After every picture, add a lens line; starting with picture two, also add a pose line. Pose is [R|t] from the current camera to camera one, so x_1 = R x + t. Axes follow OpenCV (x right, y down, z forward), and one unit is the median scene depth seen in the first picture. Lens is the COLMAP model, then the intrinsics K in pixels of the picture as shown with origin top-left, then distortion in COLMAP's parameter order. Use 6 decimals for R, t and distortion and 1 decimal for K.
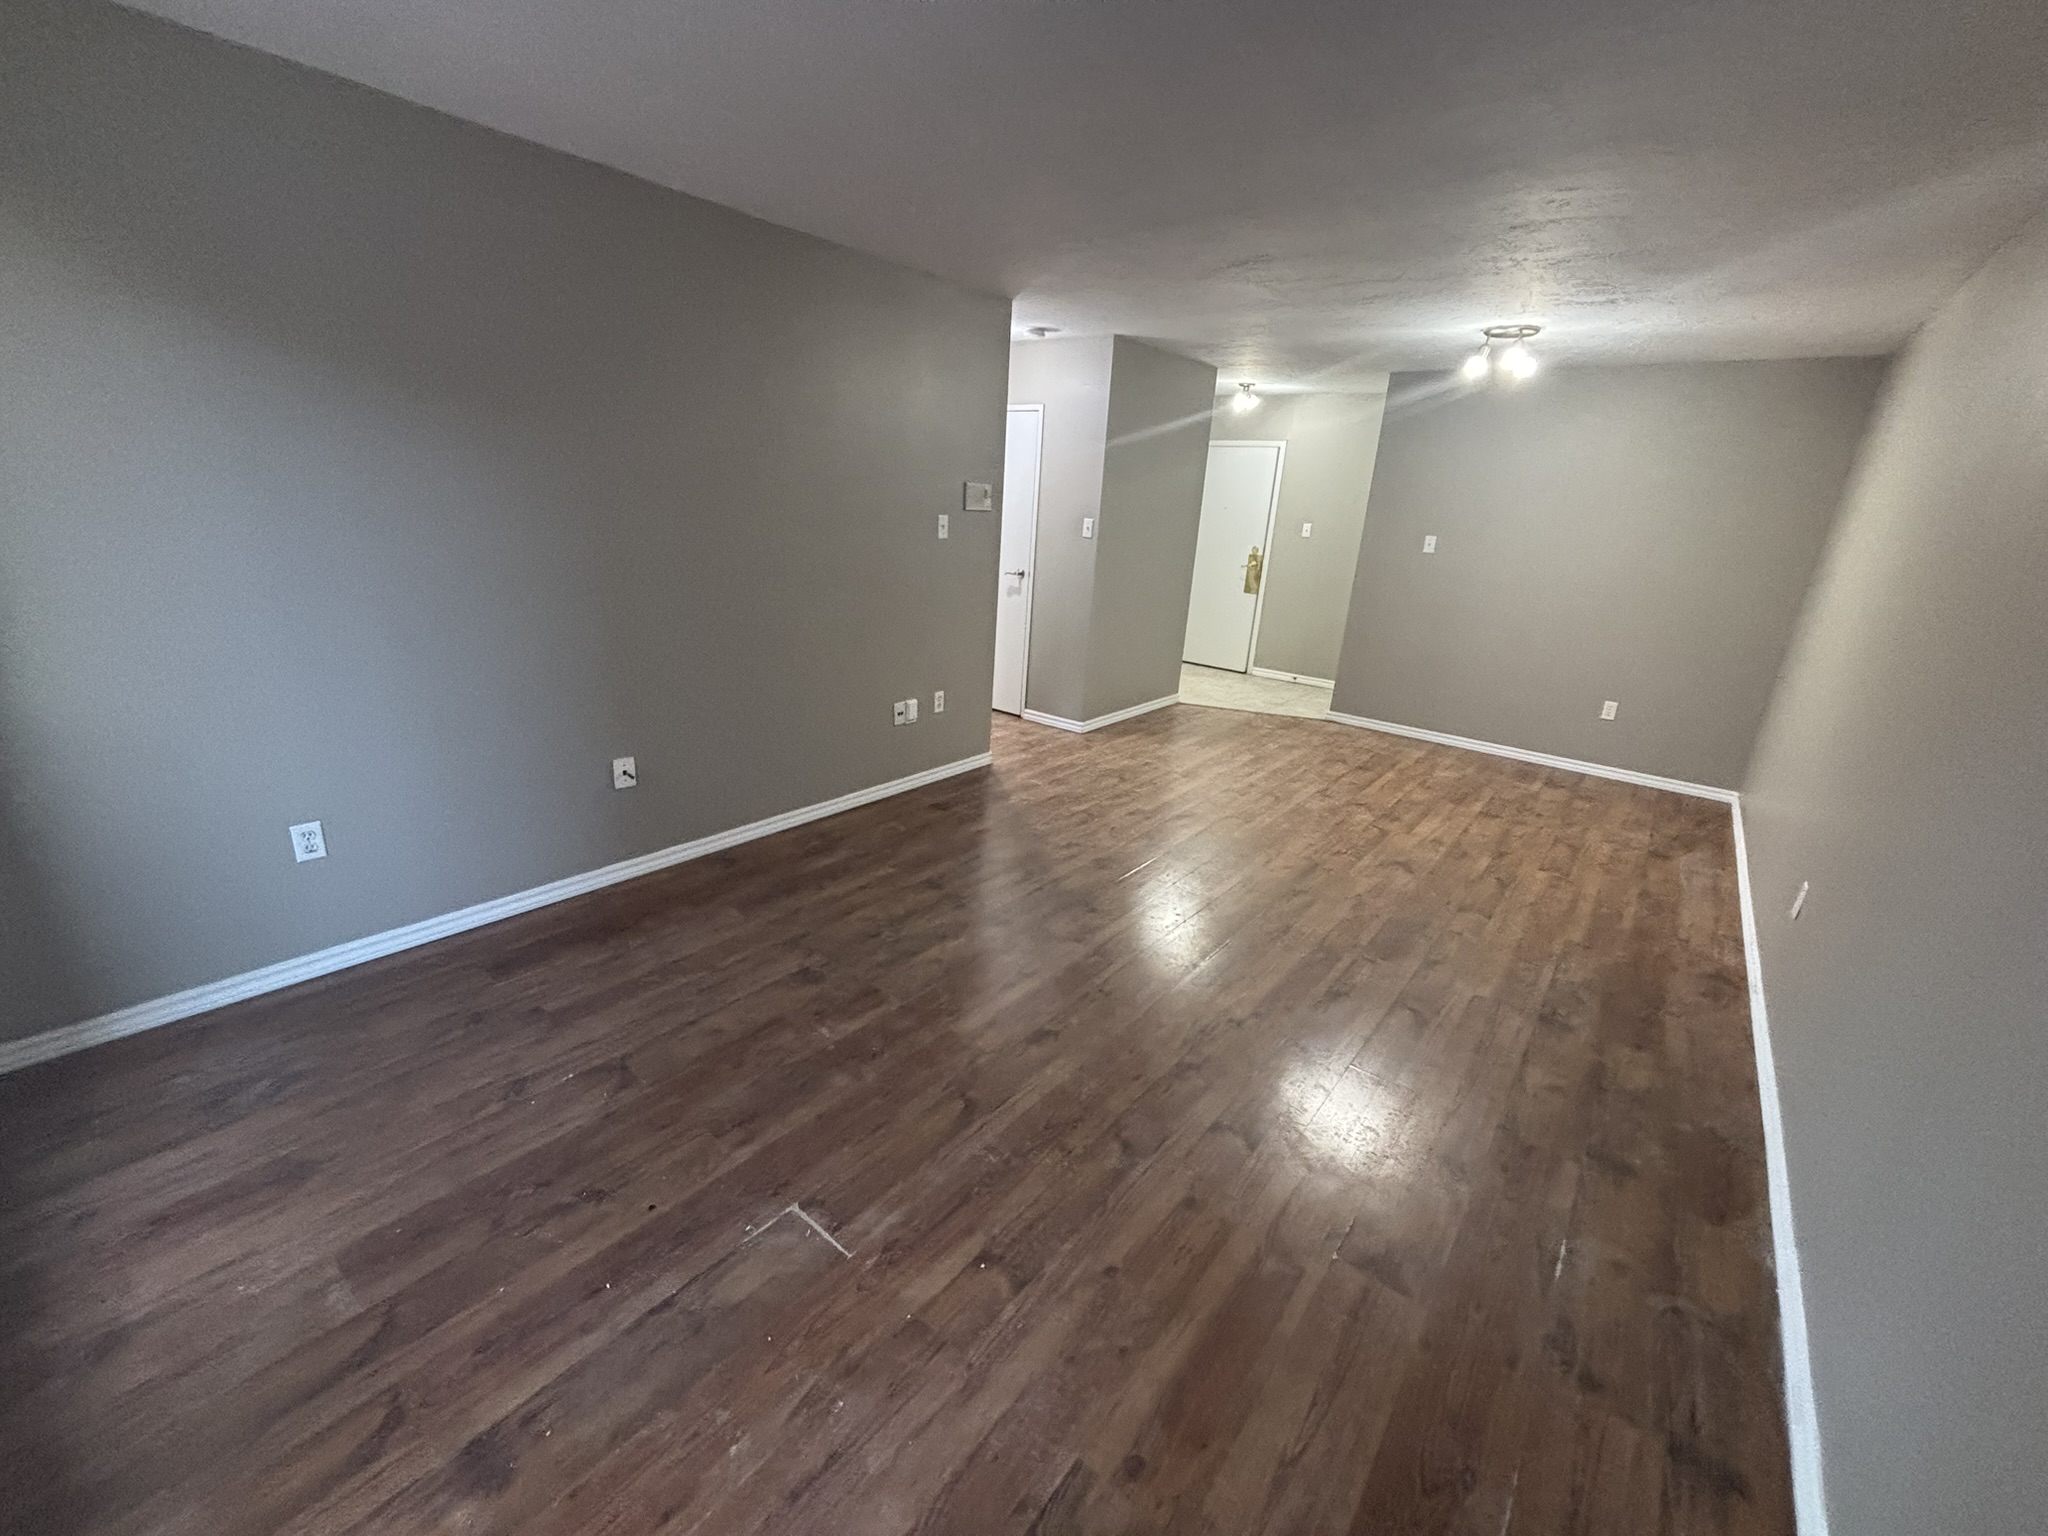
lens RADIAL K [[827.0, 0, 1026.9], [0, 827.0, 765.2], [0, 0, 1]] dist [-0.013649, 0.008084]
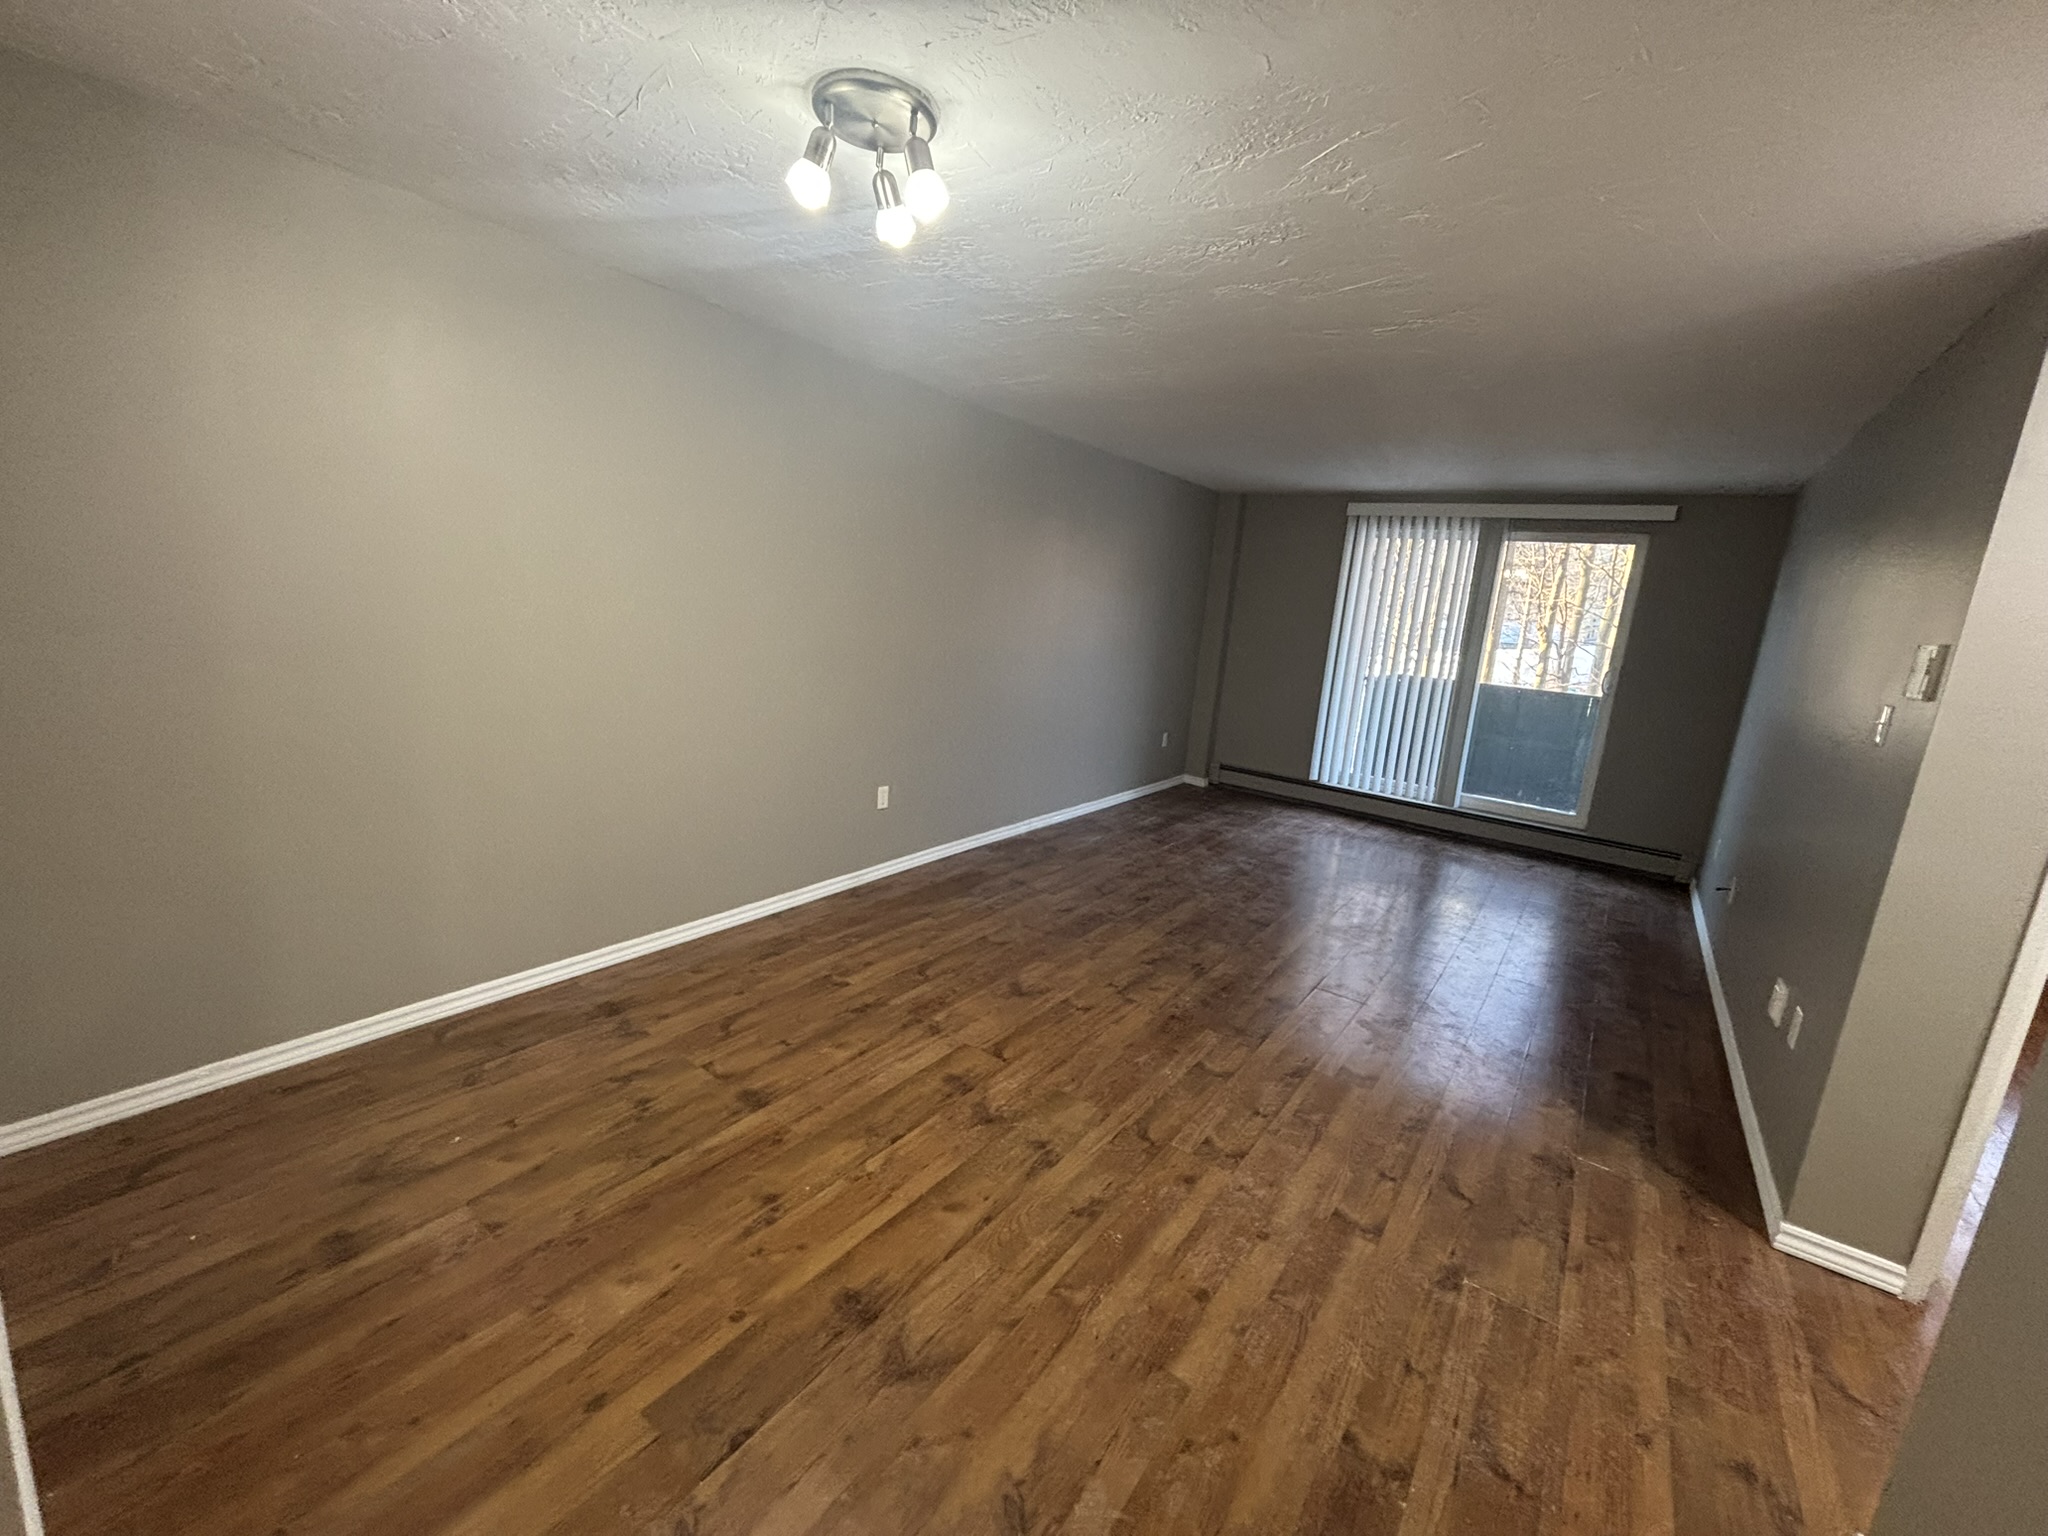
lens RADIAL K [[828.1, 0, 1024.0], [0, 828.1, 768.0], [0, 0, 1]] dist [0.076078, 0.000033]
pose [[-0.988604, -0.134021, -0.068558, 0.475379], [-0.150256, 0.850581, 0.503920, -0.451638], [-0.009221, 0.508479, -0.861025, 1.431465]]
